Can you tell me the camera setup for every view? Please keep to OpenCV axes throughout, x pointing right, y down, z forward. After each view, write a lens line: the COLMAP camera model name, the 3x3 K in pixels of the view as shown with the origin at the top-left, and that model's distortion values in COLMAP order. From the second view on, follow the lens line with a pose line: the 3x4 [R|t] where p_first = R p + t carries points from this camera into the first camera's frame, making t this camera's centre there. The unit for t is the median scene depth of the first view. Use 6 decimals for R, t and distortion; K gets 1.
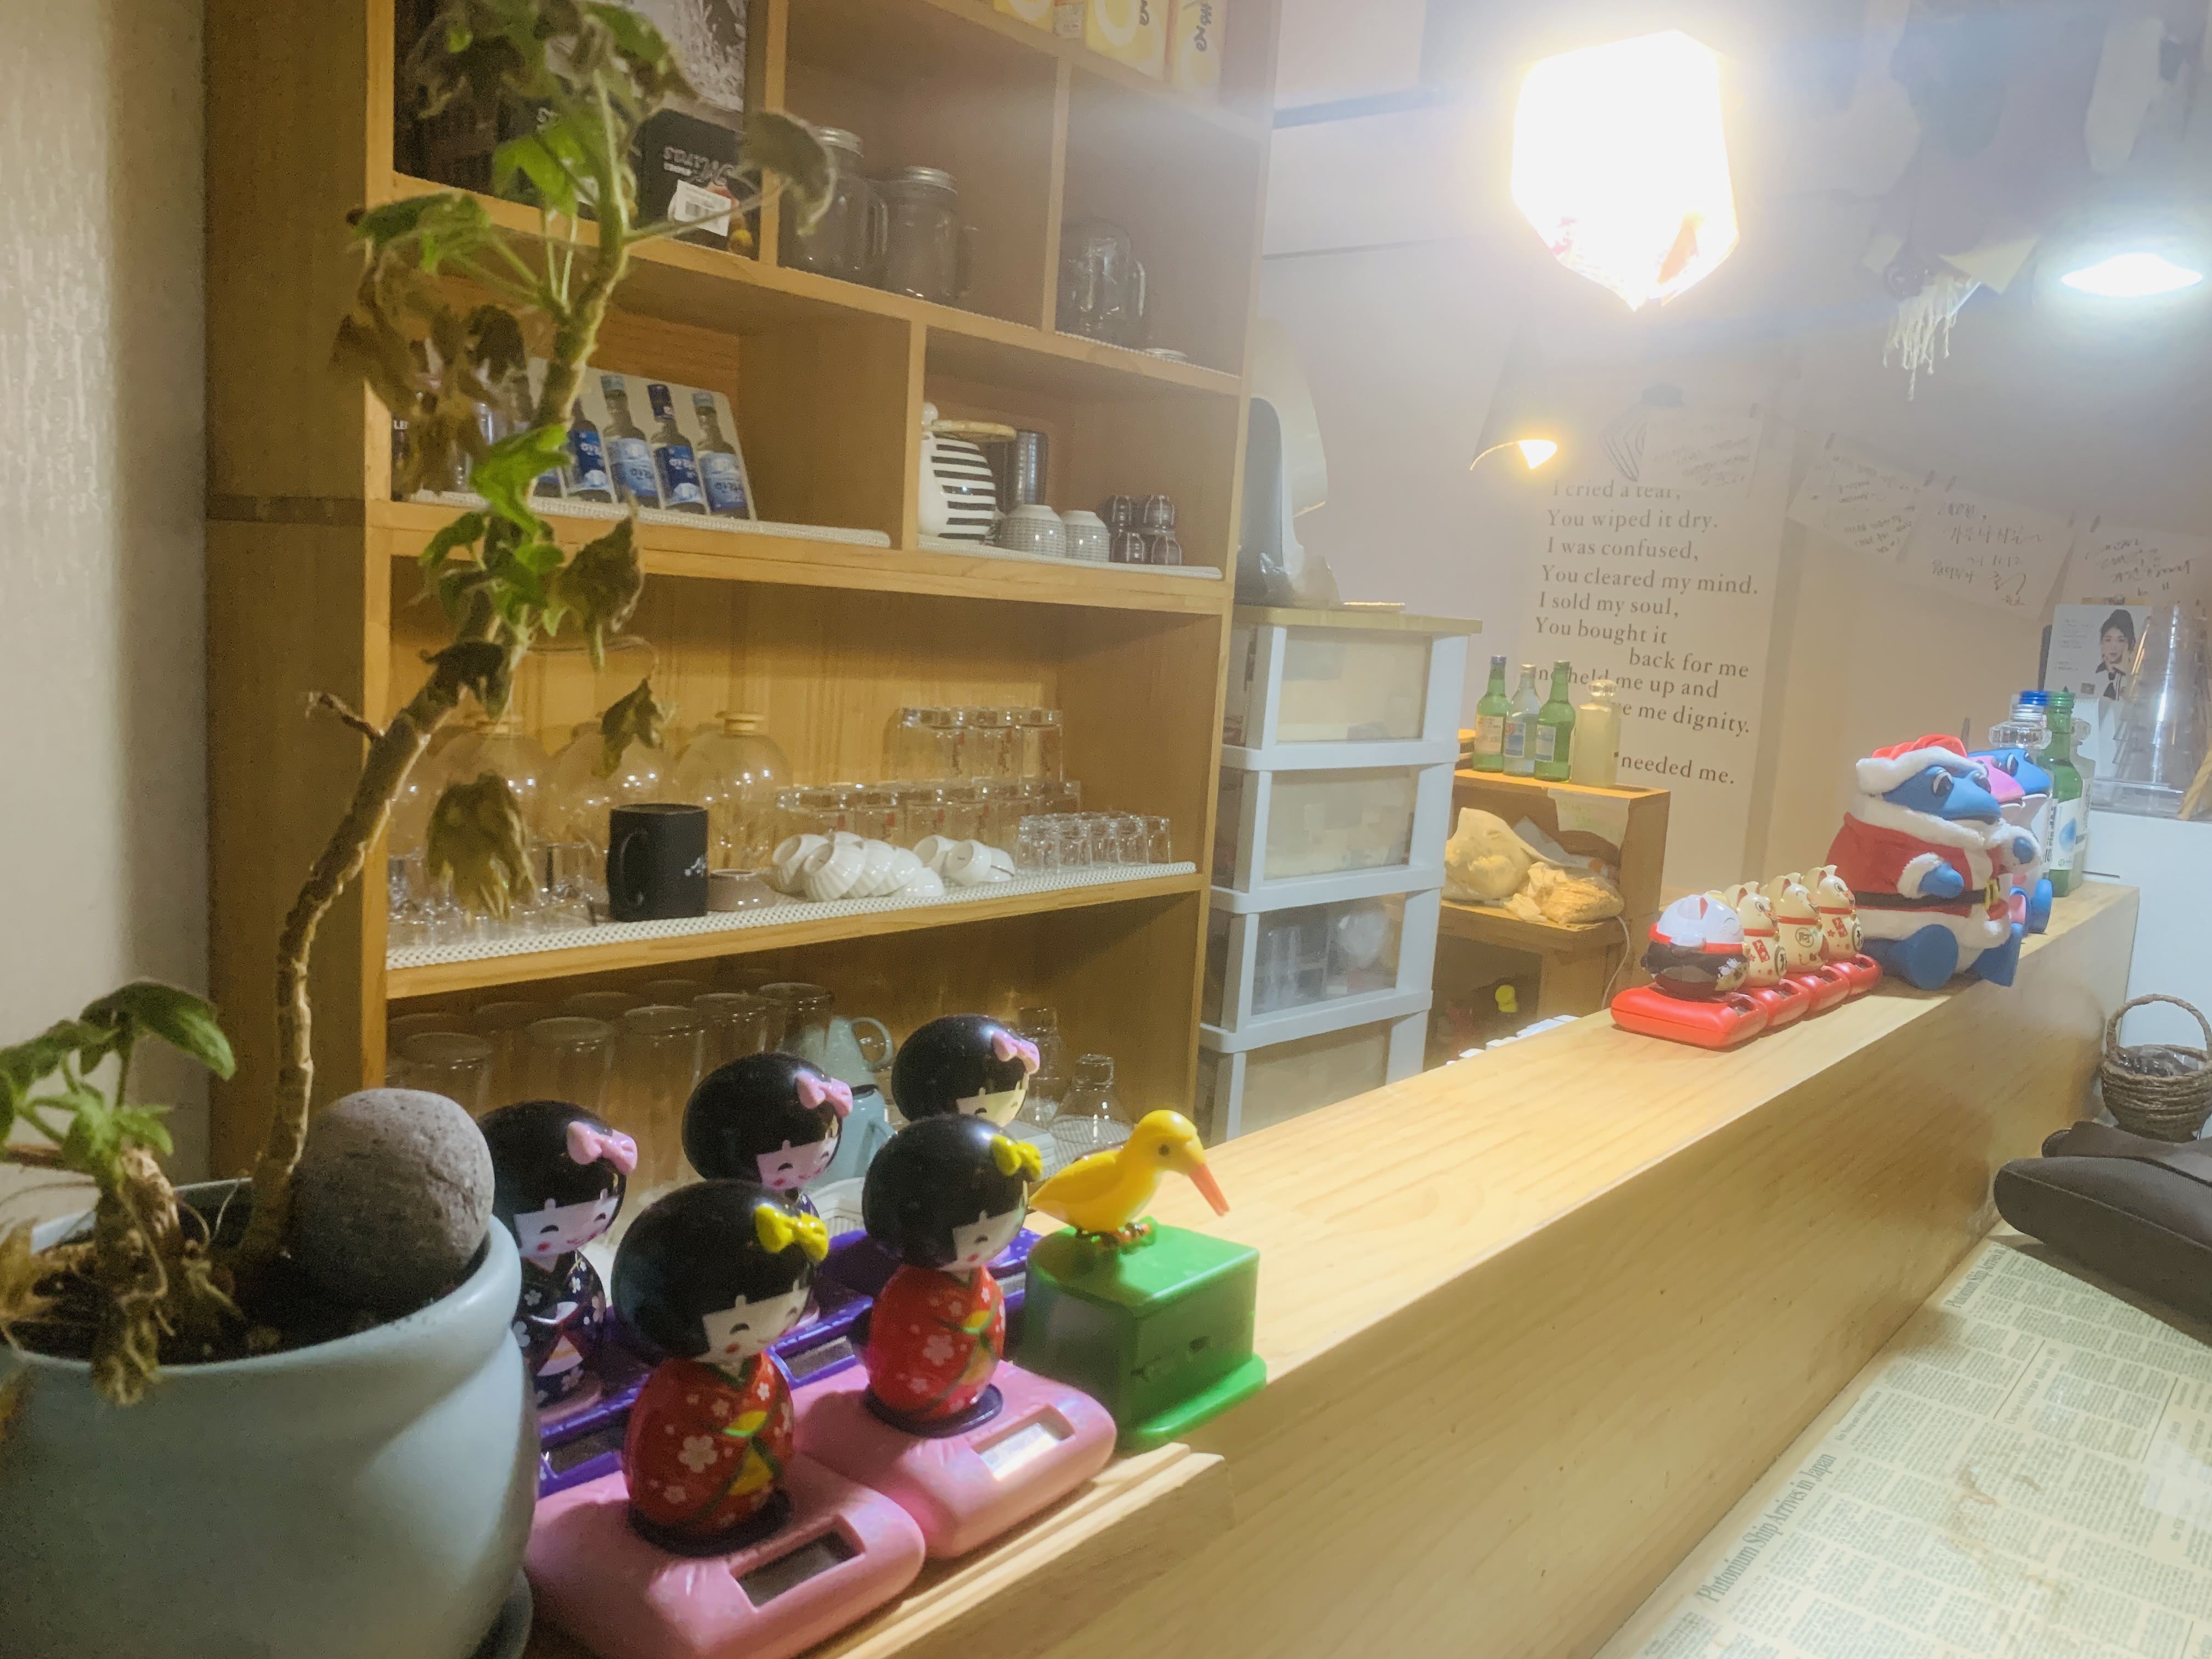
lens RADIAL K [[1731.5, 0, 1106.0], [0, 1731.5, 829.5], [0, 0, 1]] dist [0.003380, 0.001522]
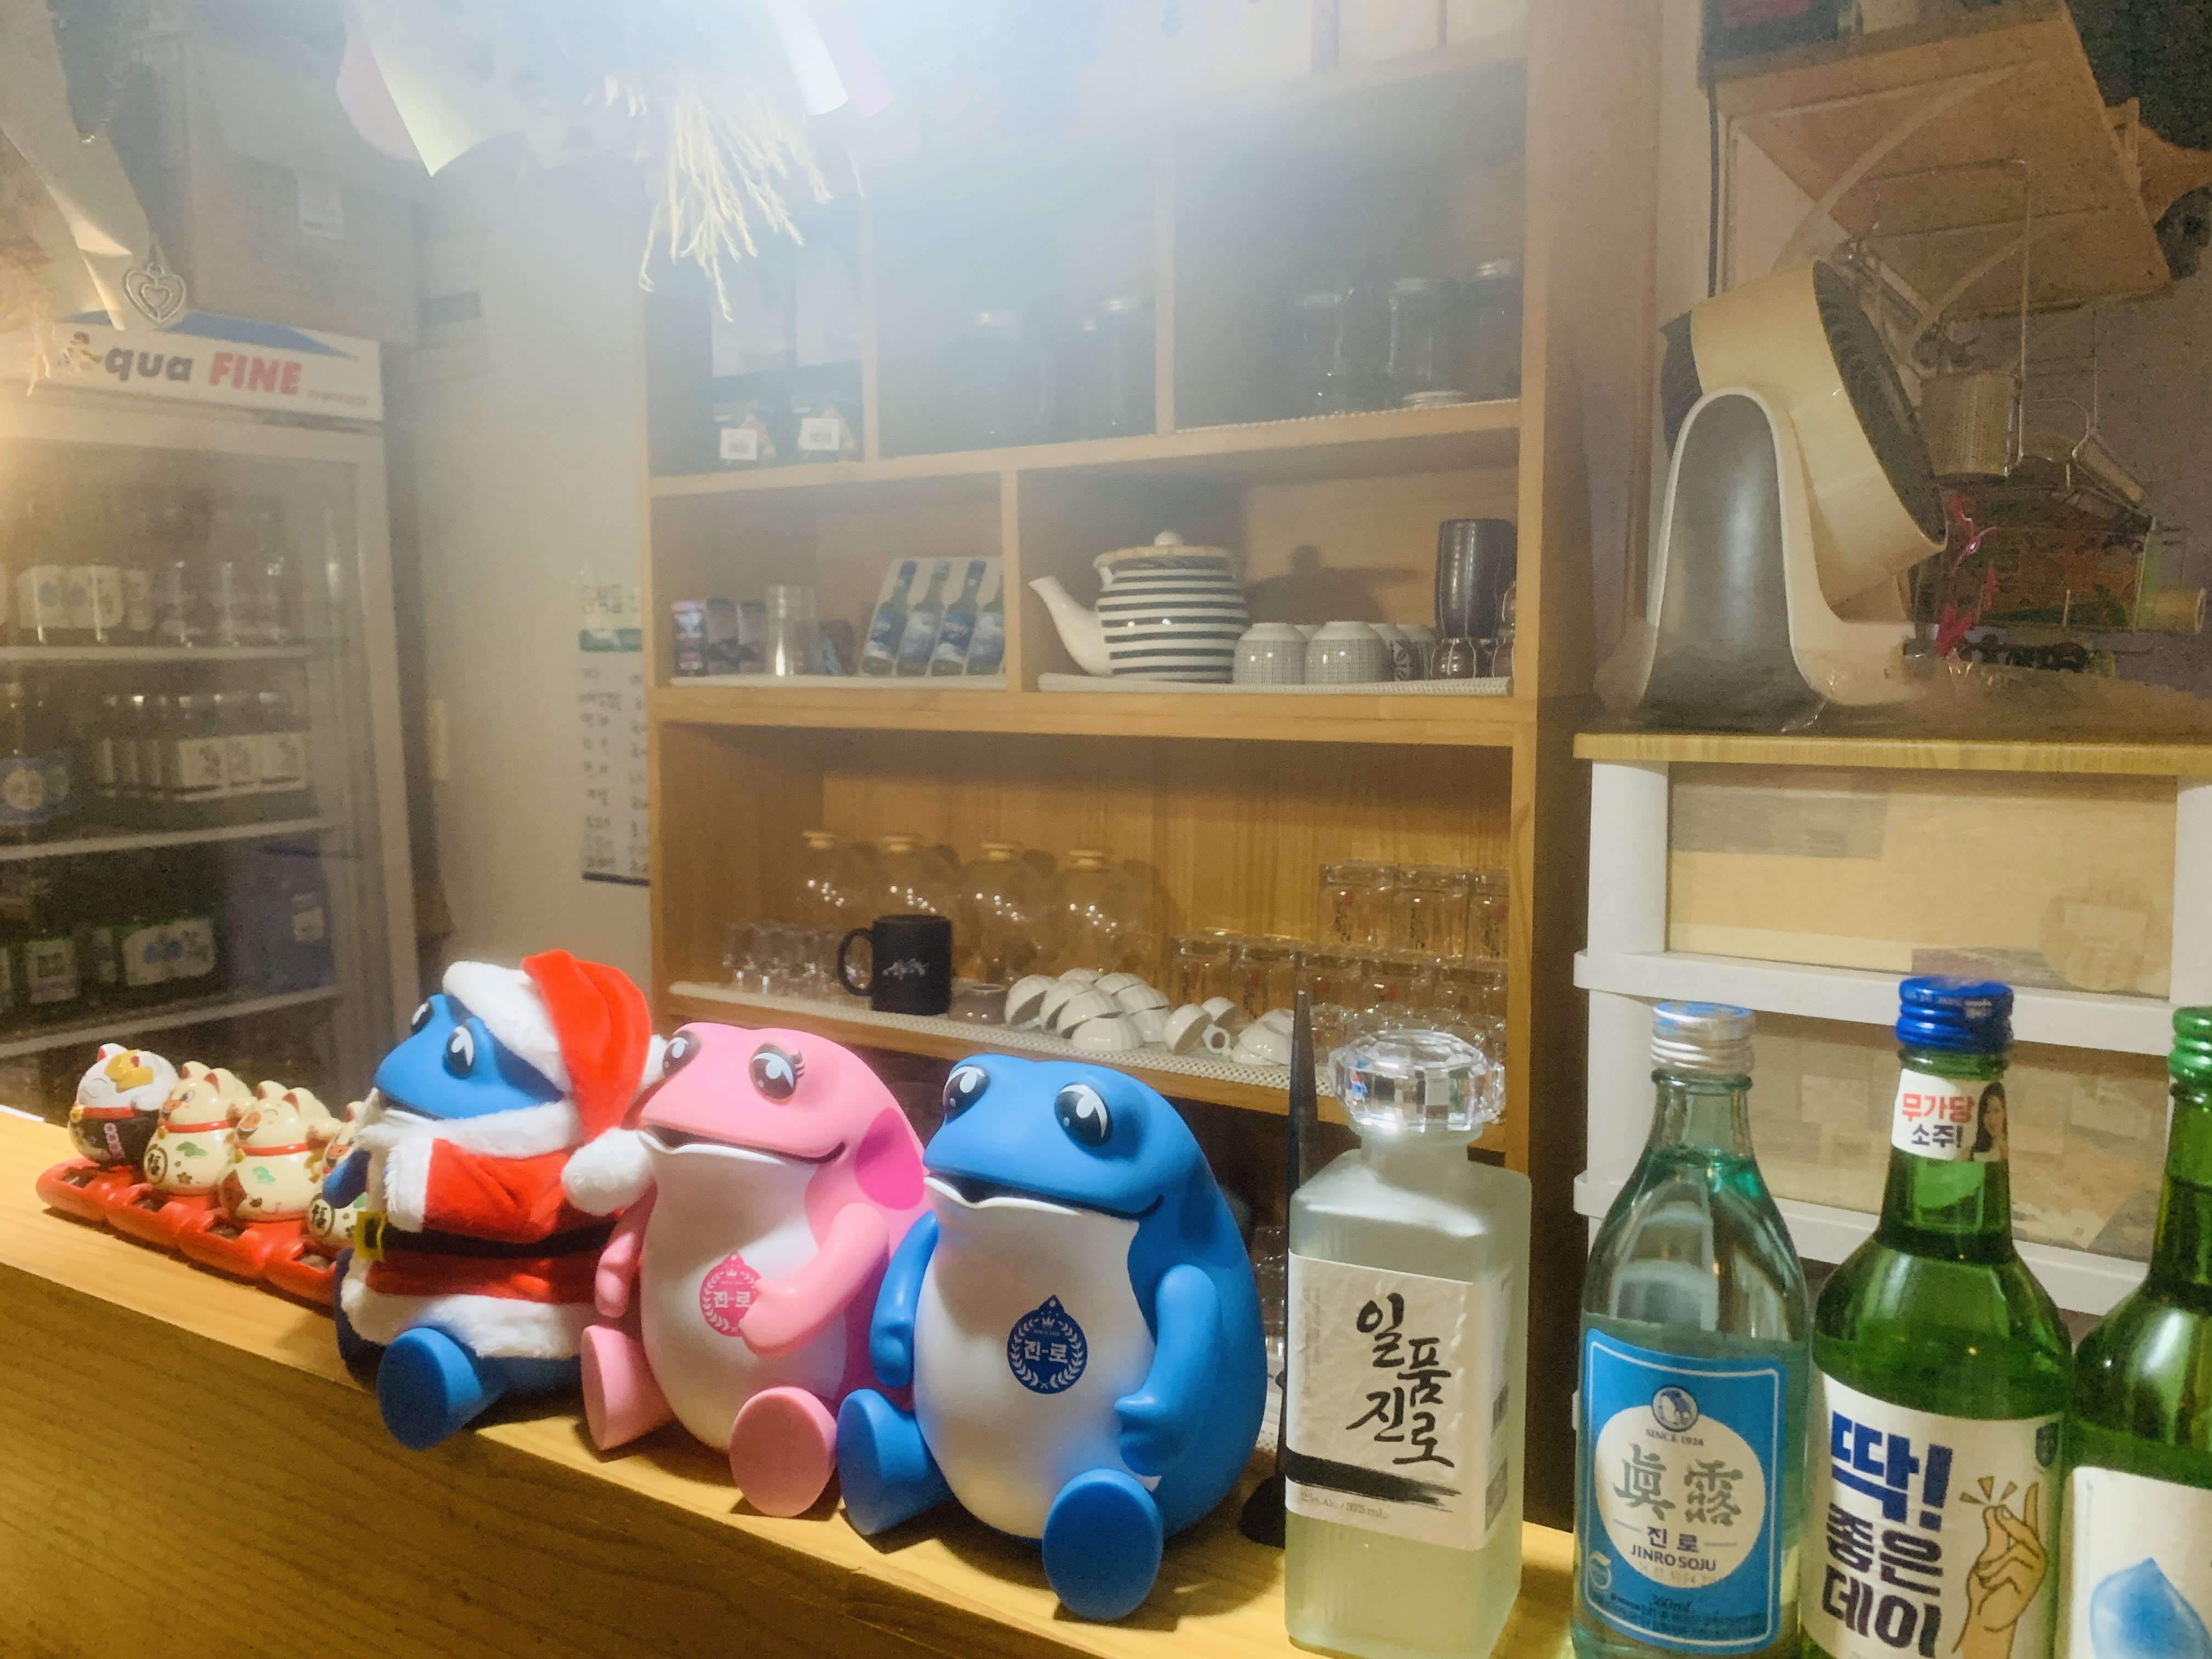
lens RADIAL K [[1731.5, 0, 1106.0], [0, 1731.5, 829.5], [0, 0, 1]] dist [0.003380, 0.001522]
pose [[0.110641, 0.030998, -0.993377, 0.805424], [-0.124667, 0.992052, 0.017071, -0.093504], [0.986010, 0.121953, 0.113626, 0.846384]]
